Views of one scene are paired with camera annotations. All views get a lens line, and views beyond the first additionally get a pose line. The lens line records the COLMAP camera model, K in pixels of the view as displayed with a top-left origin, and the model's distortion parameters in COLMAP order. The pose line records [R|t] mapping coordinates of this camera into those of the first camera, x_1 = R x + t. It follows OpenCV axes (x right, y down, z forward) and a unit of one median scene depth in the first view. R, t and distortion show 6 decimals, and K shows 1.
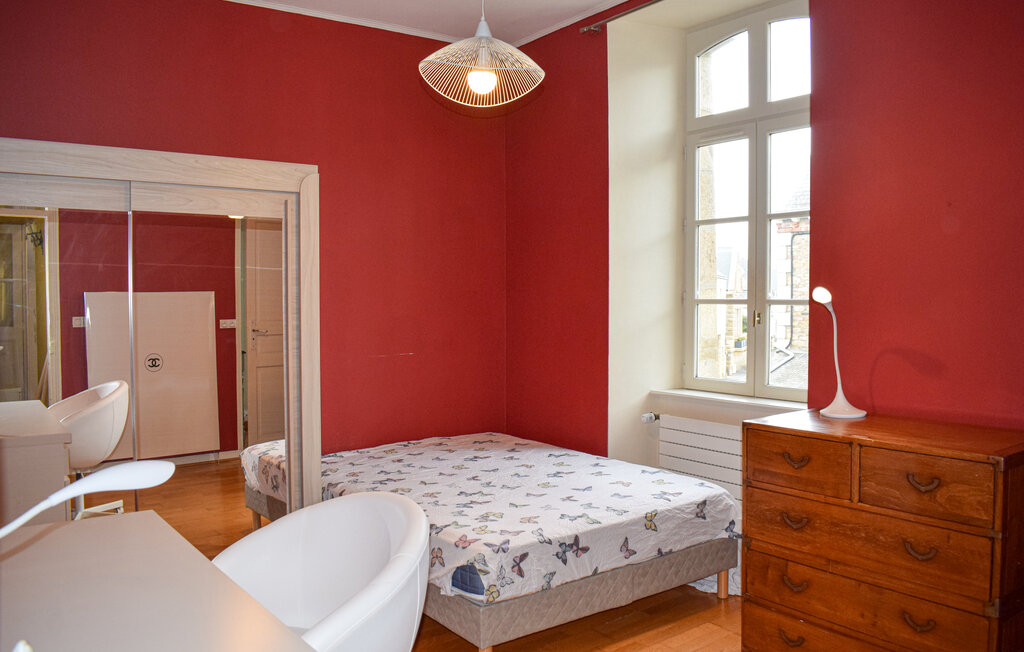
lens RADIAL K [[818.6, 0, 528.8], [0, 818.6, 306.4], [0, 0, 1]] dist [-0.053204, -0.007973]
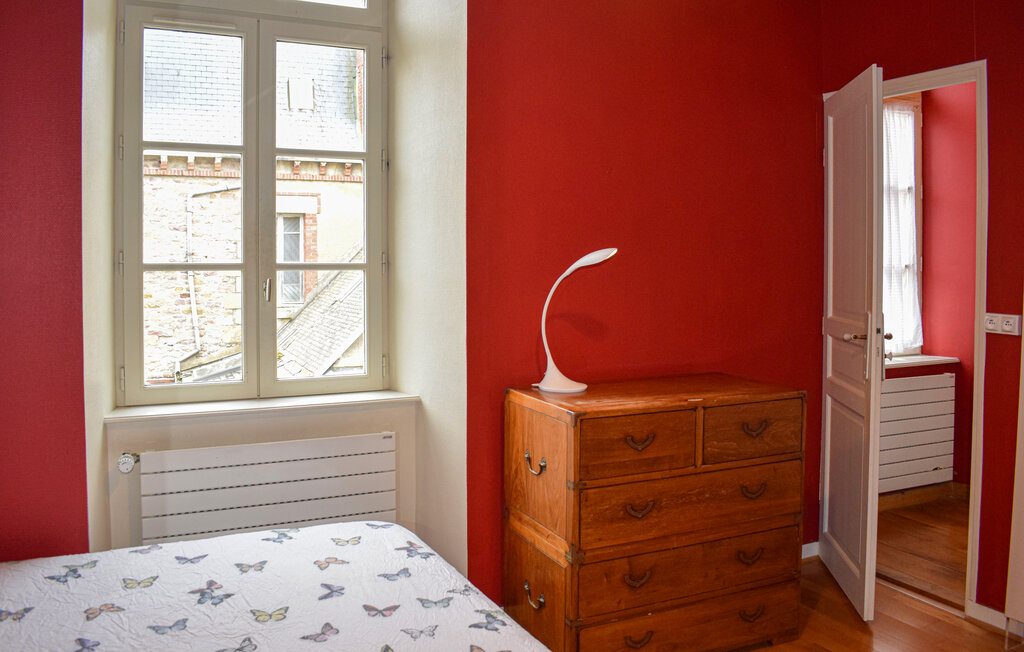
lens RADIAL K [[829.9, 0, 511.3], [0, 829.9, 286.3], [0, 0, 1]] dist [-0.079065, 0.003497]
pose [[0.201851, -0.020028, 0.979211, -0.595128], [0.011561, 0.999770, 0.018066, 0.000637], [-0.979348, 0.007674, 0.202036, 0.968077]]
